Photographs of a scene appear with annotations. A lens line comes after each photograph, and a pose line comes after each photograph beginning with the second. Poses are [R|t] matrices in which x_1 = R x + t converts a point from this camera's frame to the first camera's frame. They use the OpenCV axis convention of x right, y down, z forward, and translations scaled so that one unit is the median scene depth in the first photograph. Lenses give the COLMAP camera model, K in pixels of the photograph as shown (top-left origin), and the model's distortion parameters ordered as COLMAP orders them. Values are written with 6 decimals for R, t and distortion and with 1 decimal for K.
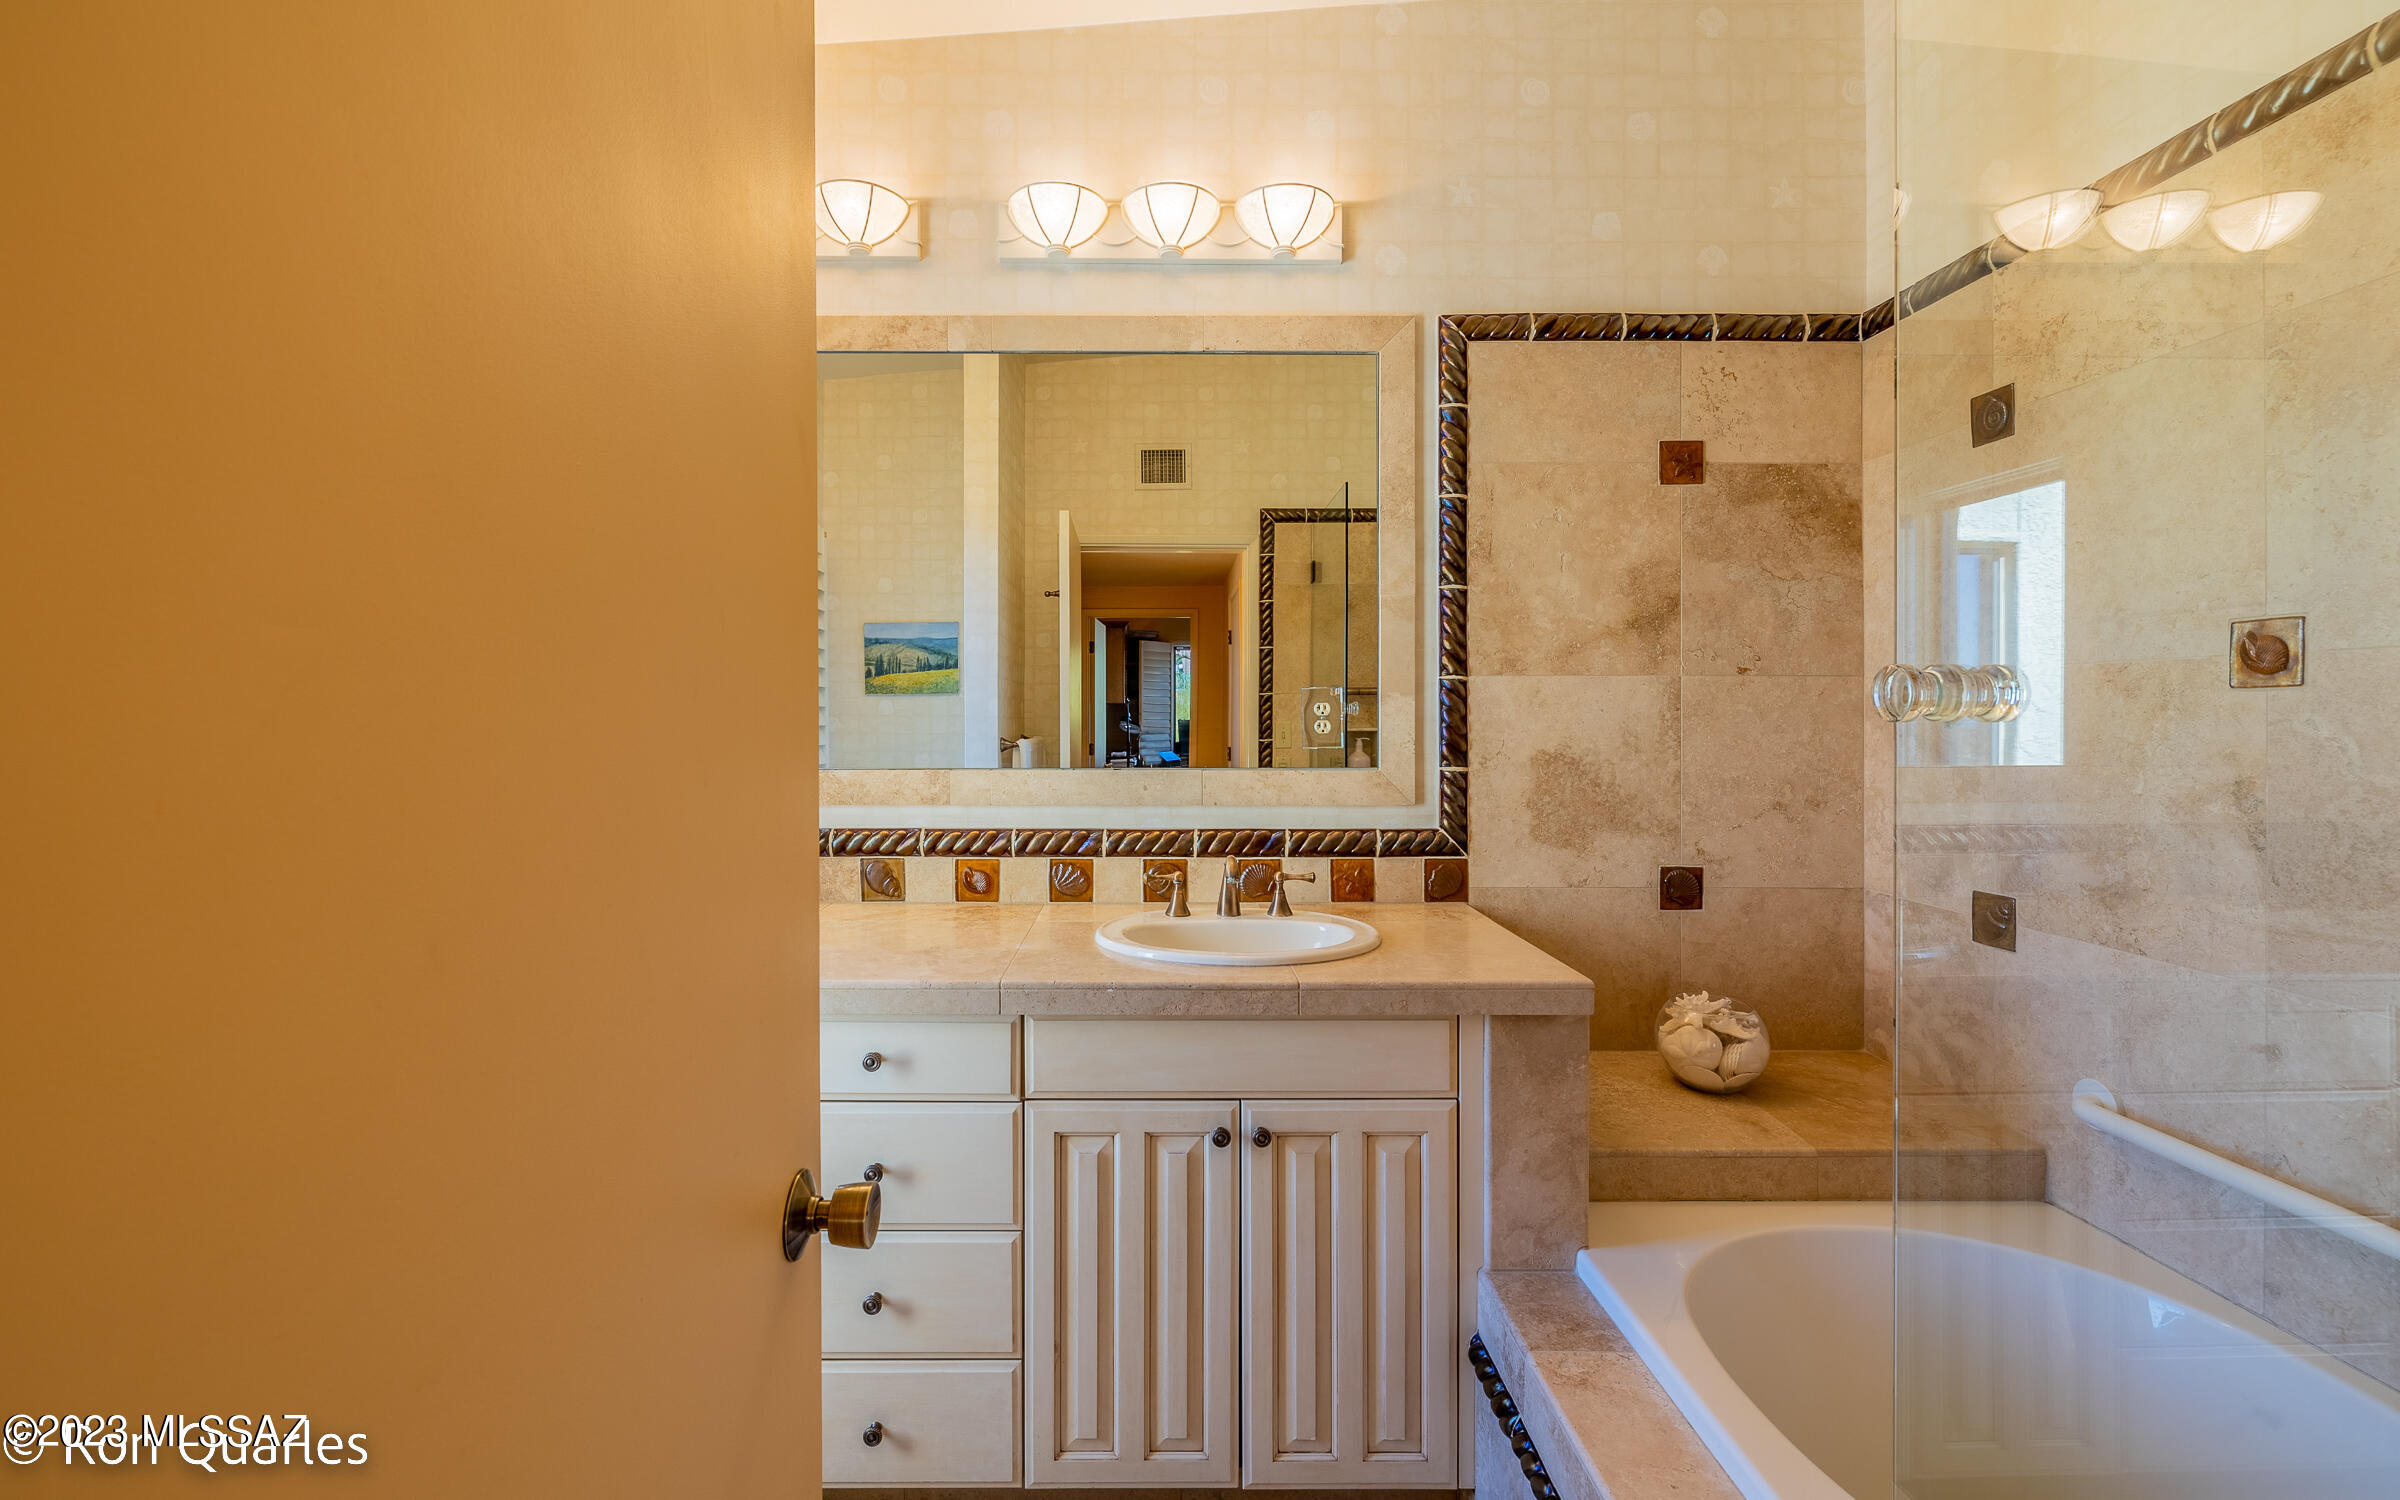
lens RADIAL K [[1018.3, 0, 1187.6], [0, 1018.3, 741.3], [0, 0, 1]] dist [-0.001625, -0.000481]
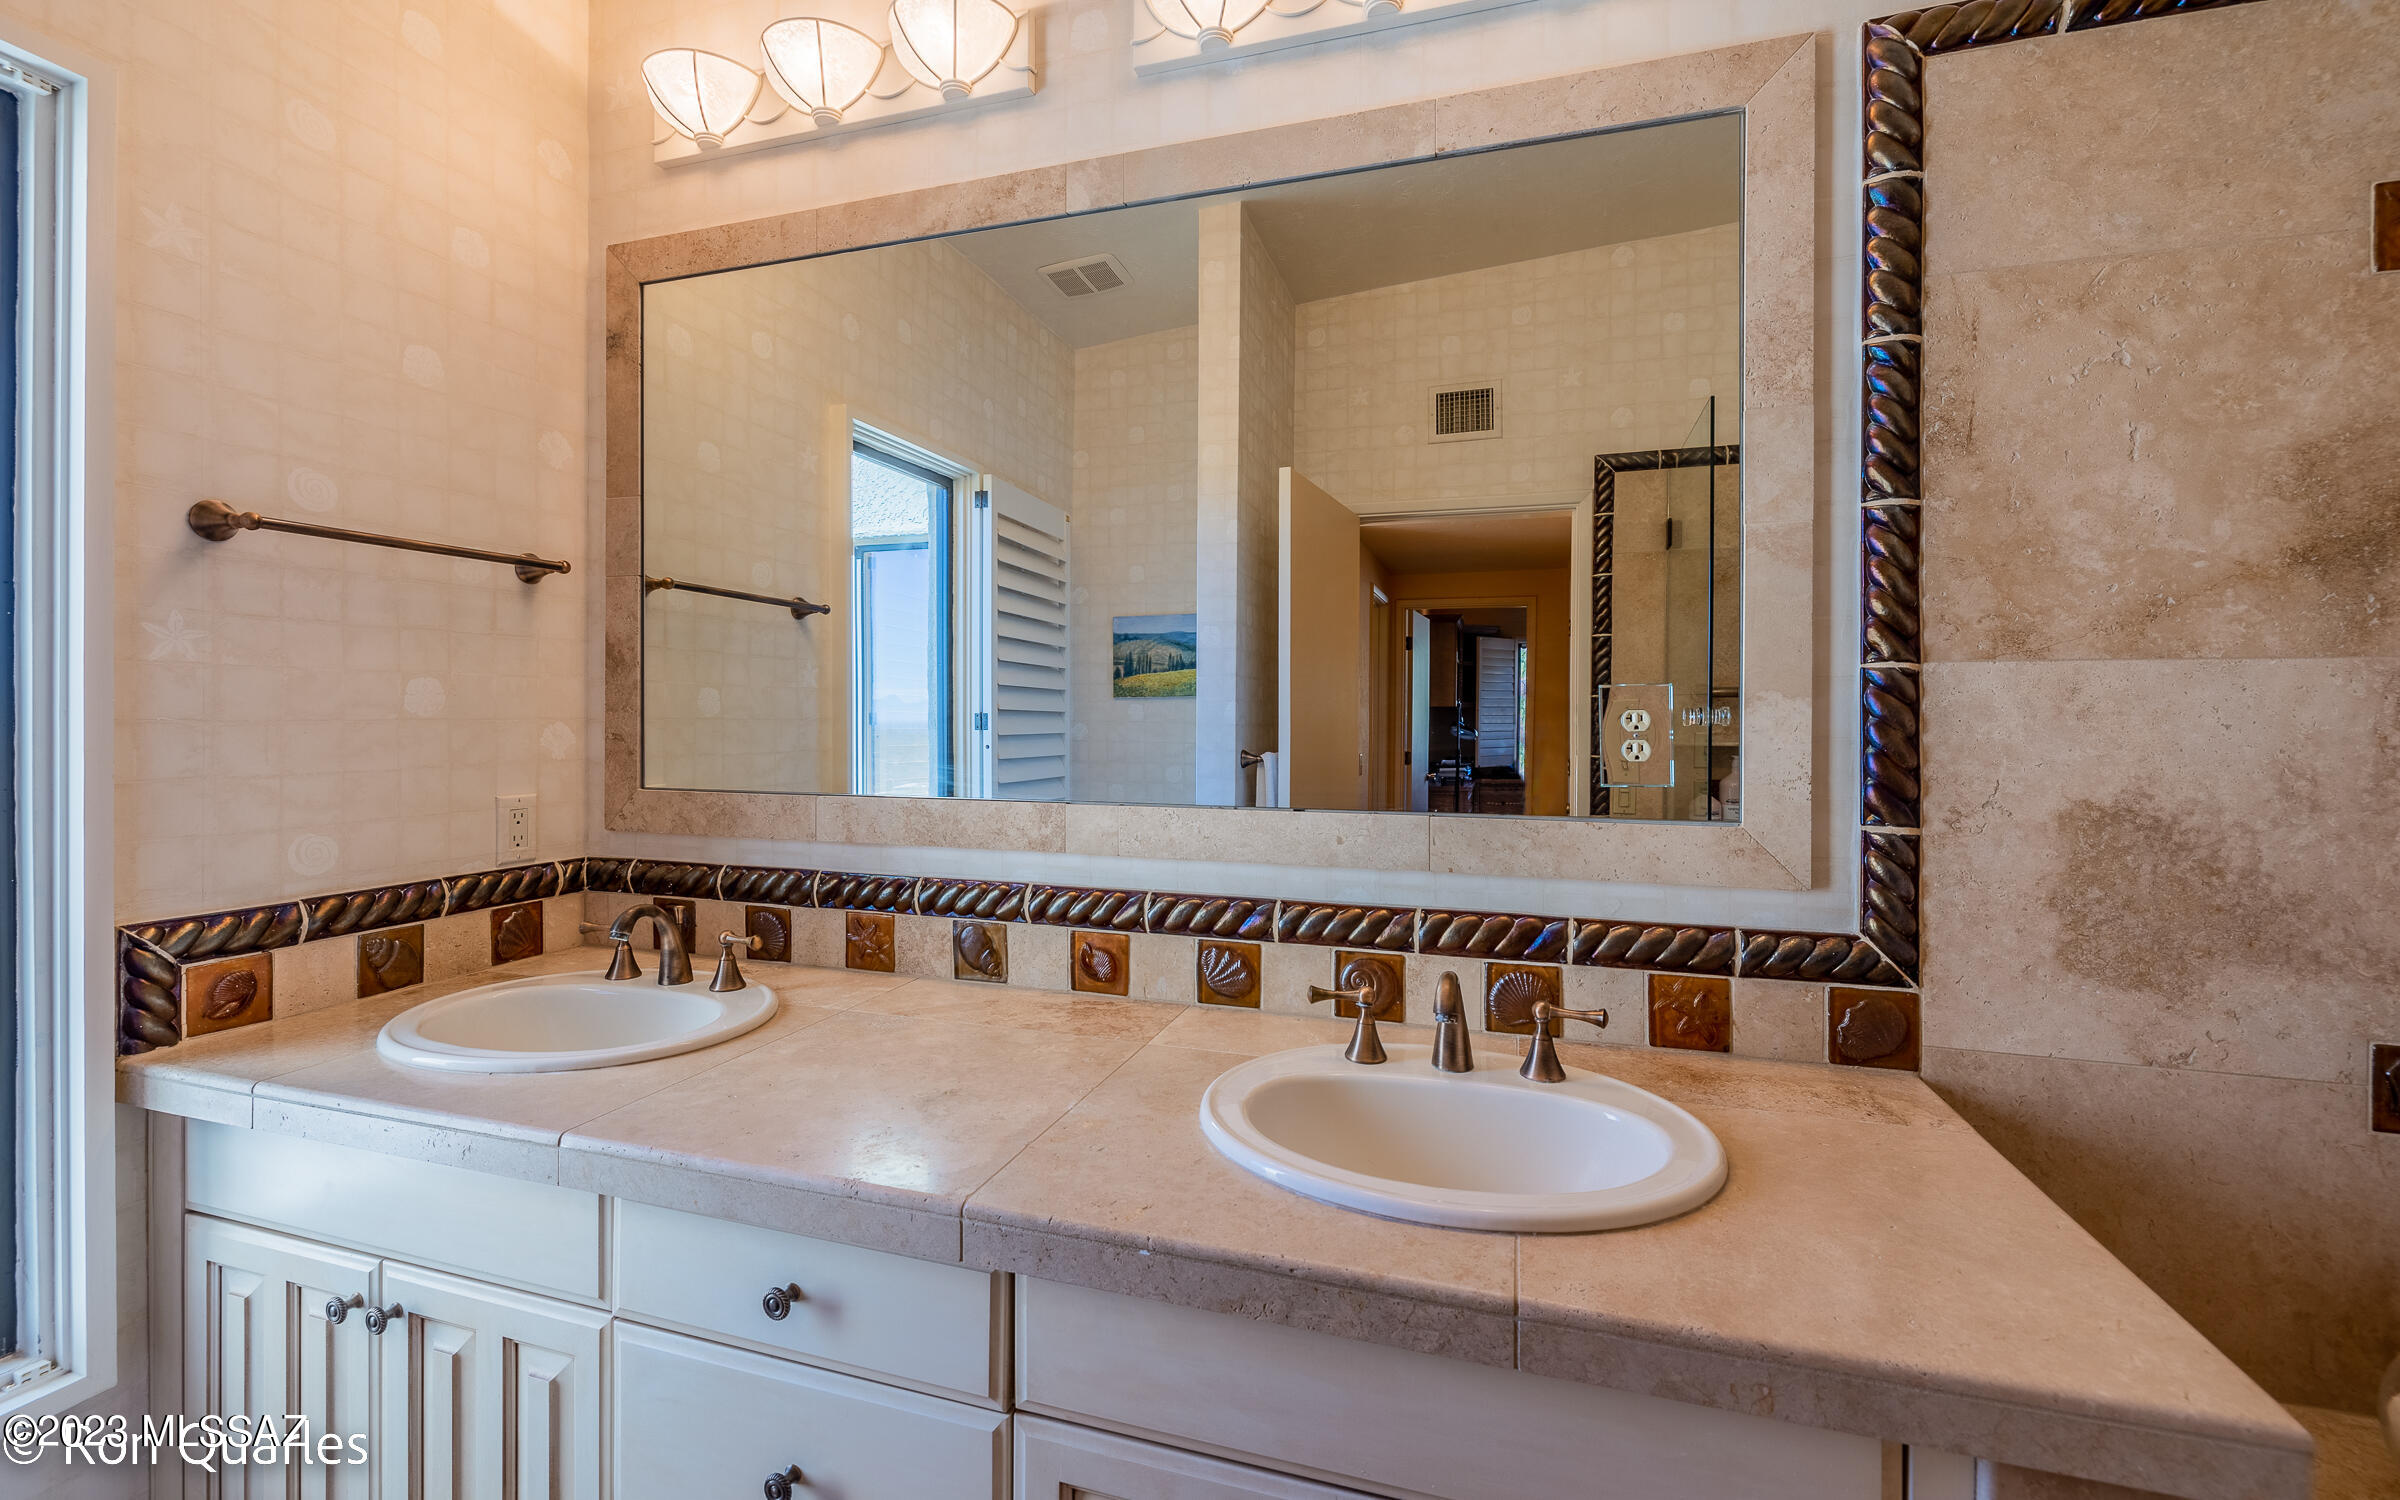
lens RADIAL K [[1018.3, 0, 1210.0], [0, 1018.3, 729.4], [0, 0, 1]] dist [-0.001625, -0.000481]
pose [[0.946779, 0.008954, -0.321760, 0.088372], [-0.013764, 0.999825, -0.012676, -0.015642], [0.321591, 0.016430, 0.946736, 0.356098]]
